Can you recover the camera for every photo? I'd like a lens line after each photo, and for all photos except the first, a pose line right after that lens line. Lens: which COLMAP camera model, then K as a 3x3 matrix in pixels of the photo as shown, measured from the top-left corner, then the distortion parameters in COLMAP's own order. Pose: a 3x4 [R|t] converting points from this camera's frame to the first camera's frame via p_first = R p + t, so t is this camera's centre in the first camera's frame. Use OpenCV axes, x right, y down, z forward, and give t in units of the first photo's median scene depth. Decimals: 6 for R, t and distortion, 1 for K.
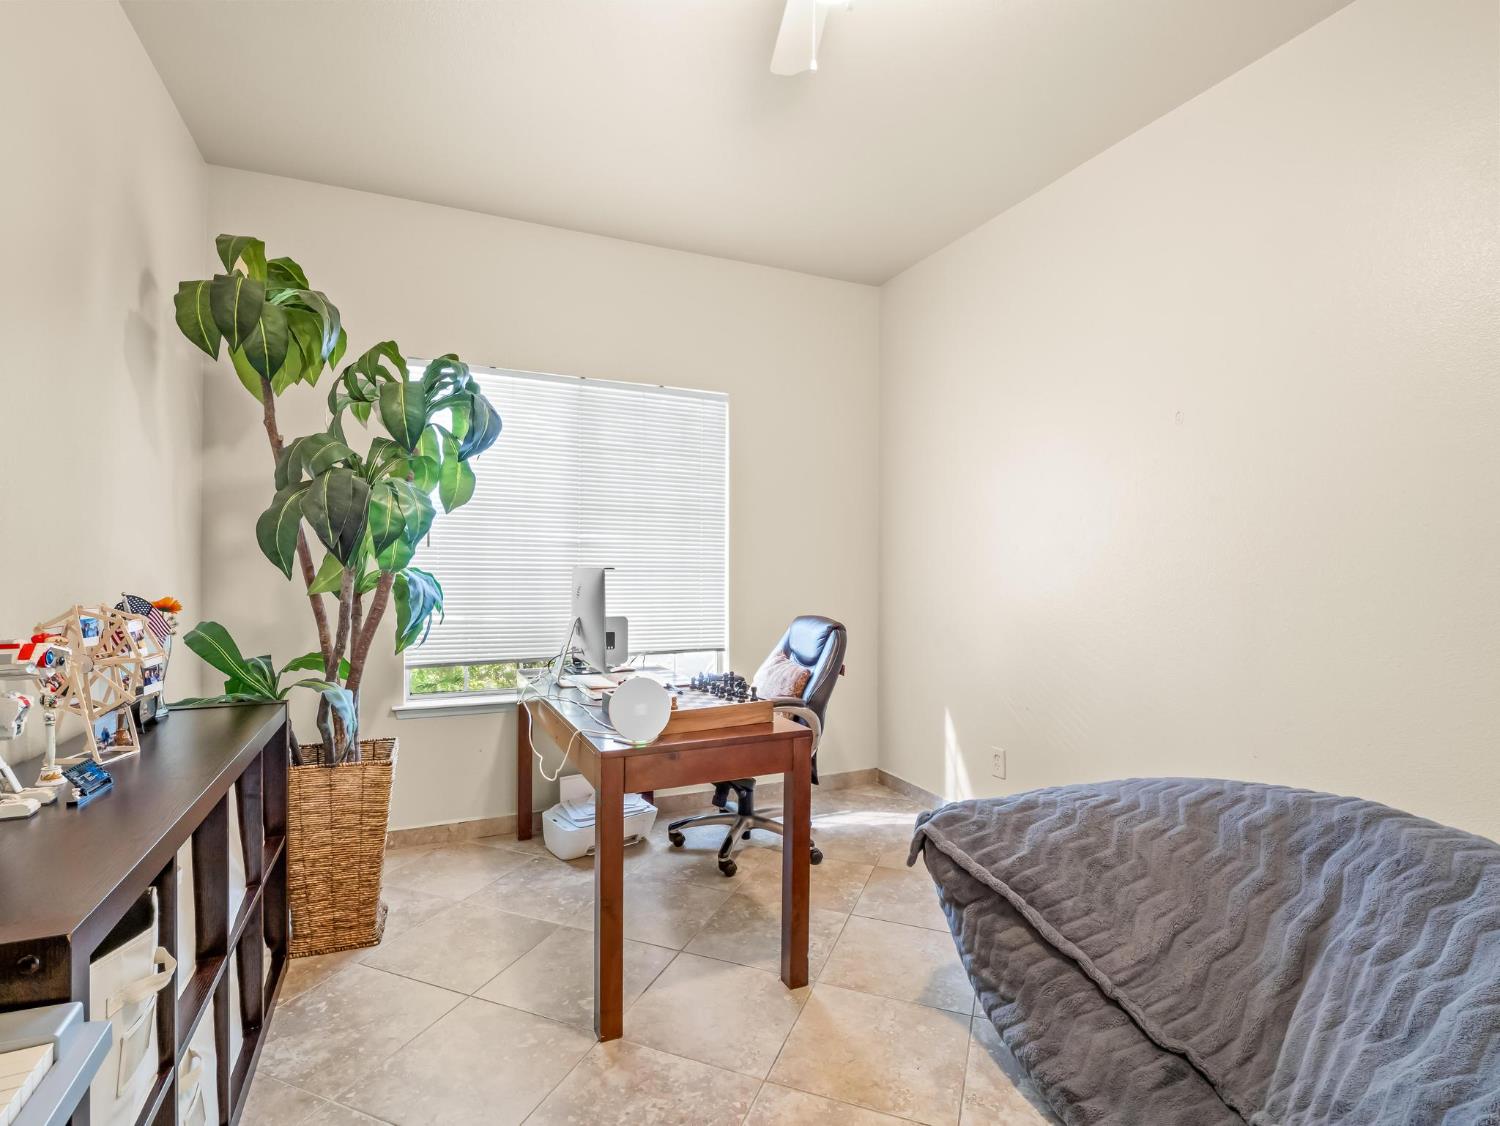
lens RADIAL K [[728.1, 0, 741.6], [0, 728.1, 560.2], [0, 0, 1]] dist [-0.002146, -0.013423]
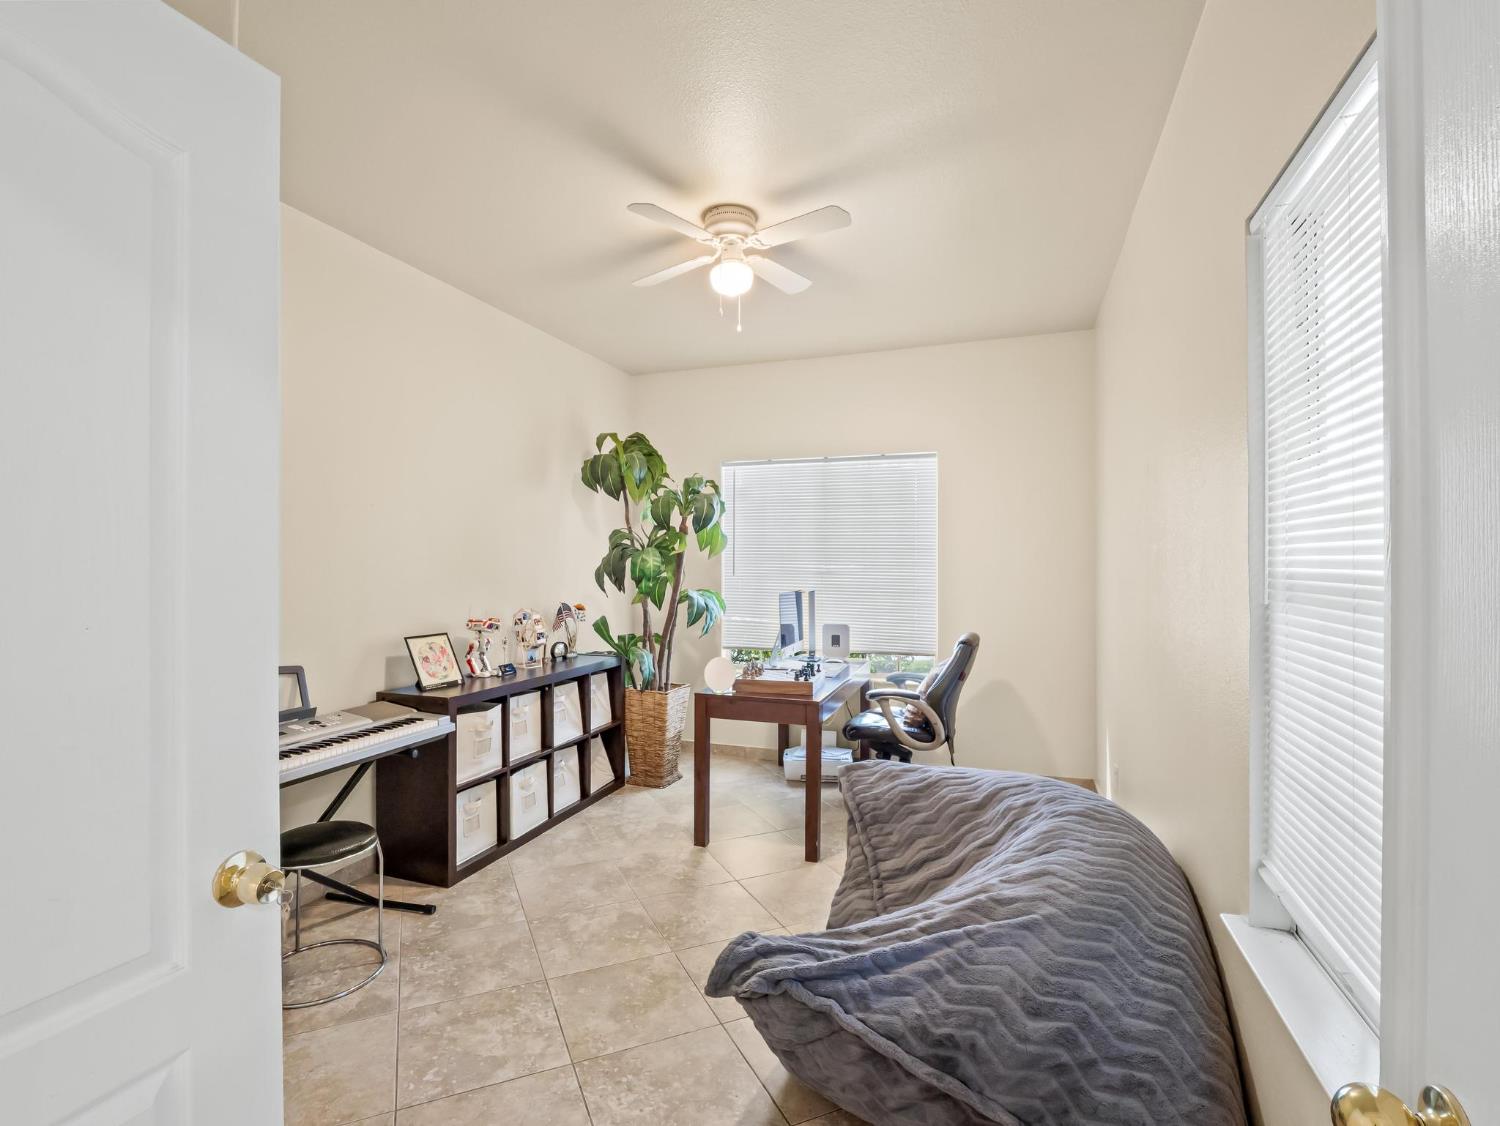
lens RADIAL K [[728.1, 0, 741.6], [0, 728.1, 560.2], [0, 0, 1]] dist [-0.002146, -0.013423]
pose [[0.715044, -0.010037, -0.699007, 0.996020], [0.006738, 0.999949, -0.007465, -0.055682], [0.699047, 0.000628, 0.715076, -0.225422]]
